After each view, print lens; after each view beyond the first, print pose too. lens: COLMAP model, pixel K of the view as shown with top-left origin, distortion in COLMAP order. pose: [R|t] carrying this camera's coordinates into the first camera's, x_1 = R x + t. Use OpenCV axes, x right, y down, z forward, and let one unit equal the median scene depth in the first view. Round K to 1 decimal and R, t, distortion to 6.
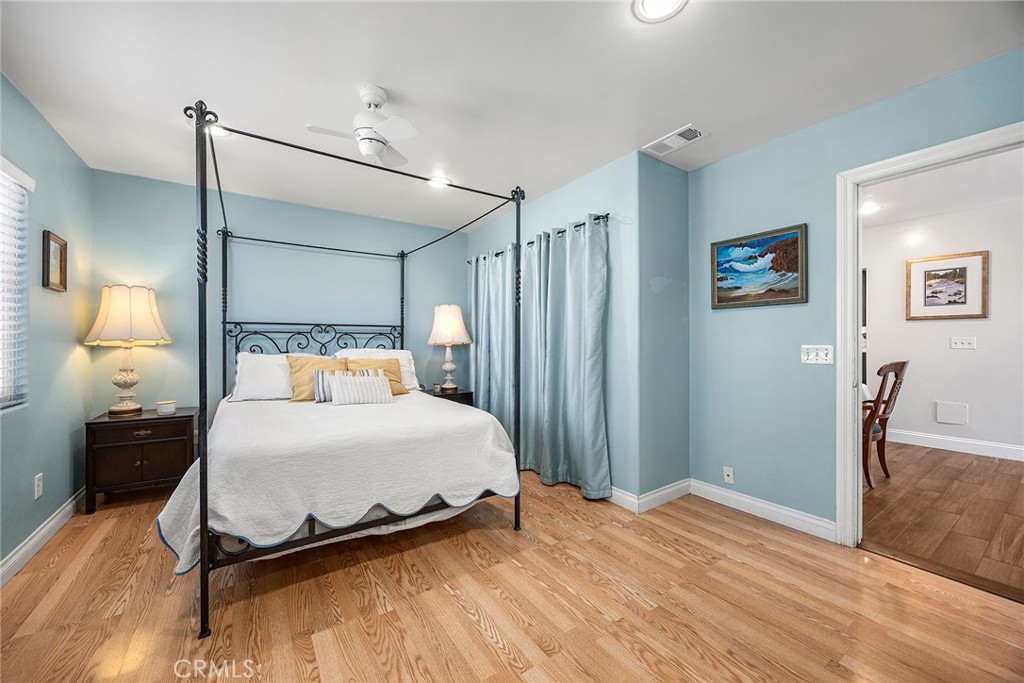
lens RADIAL K [[404.5, 0, 519.7], [0, 404.5, 343.4], [0, 0, 1]] dist [0.006842, -0.001187]
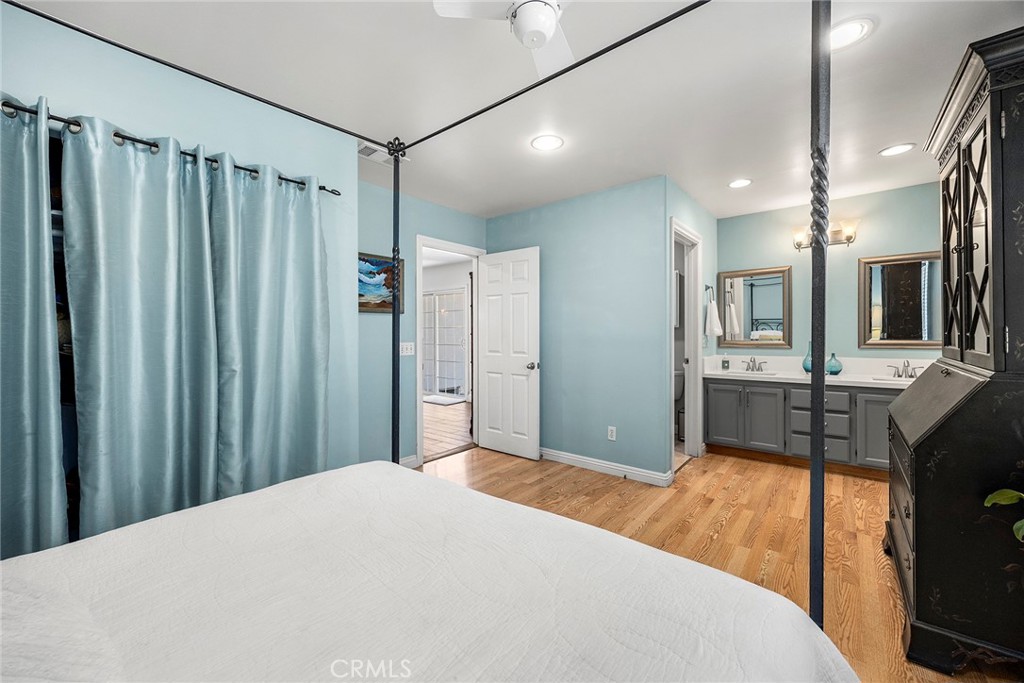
lens RADIAL K [[404.5, 0, 512.2], [0, 404.5, 340.2], [0, 0, 1]] dist [0.006842, -0.001187]
pose [[-0.282941, -0.004127, 0.959129, -0.744463], [0.010031, 0.999923, 0.007262, -0.011450], [-0.959085, 0.011675, -0.282878, 0.960922]]
